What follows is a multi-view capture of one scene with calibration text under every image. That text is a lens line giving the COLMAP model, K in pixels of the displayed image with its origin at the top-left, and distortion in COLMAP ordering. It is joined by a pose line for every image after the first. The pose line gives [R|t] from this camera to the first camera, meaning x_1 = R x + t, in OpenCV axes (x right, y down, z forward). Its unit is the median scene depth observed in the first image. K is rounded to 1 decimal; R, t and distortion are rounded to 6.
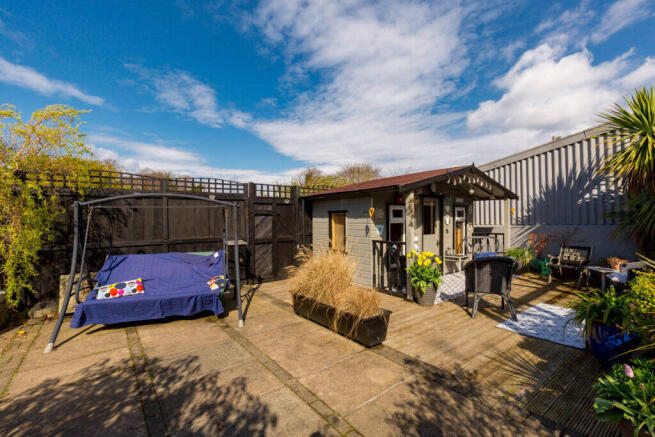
lens RADIAL K [[296.0, 0, 327.5], [0, 296.0, 218.5], [0, 0, 1]] dist [0.001932, -0.000098]
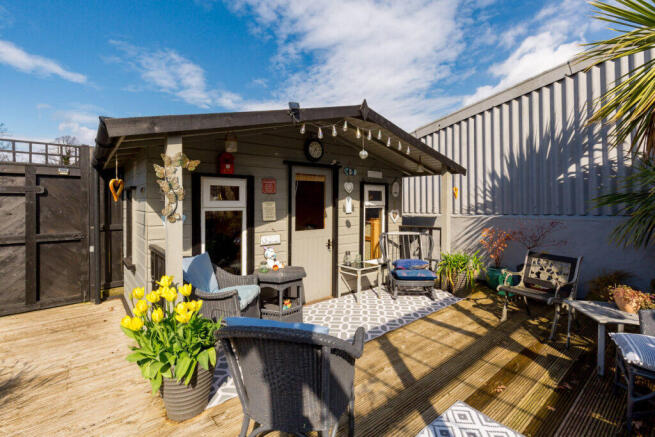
lens RADIAL K [[303.8, 0, 328.8], [0, 303.8, 201.5], [0, 0, 1]] dist [0.011573, 0.000451]
pose [[0.999422, 0.008071, 0.033029, 0.348501], [-0.007885, 0.999952, -0.005740, 0.000202], [-0.033074, 0.005477, 0.999438, 0.380610]]
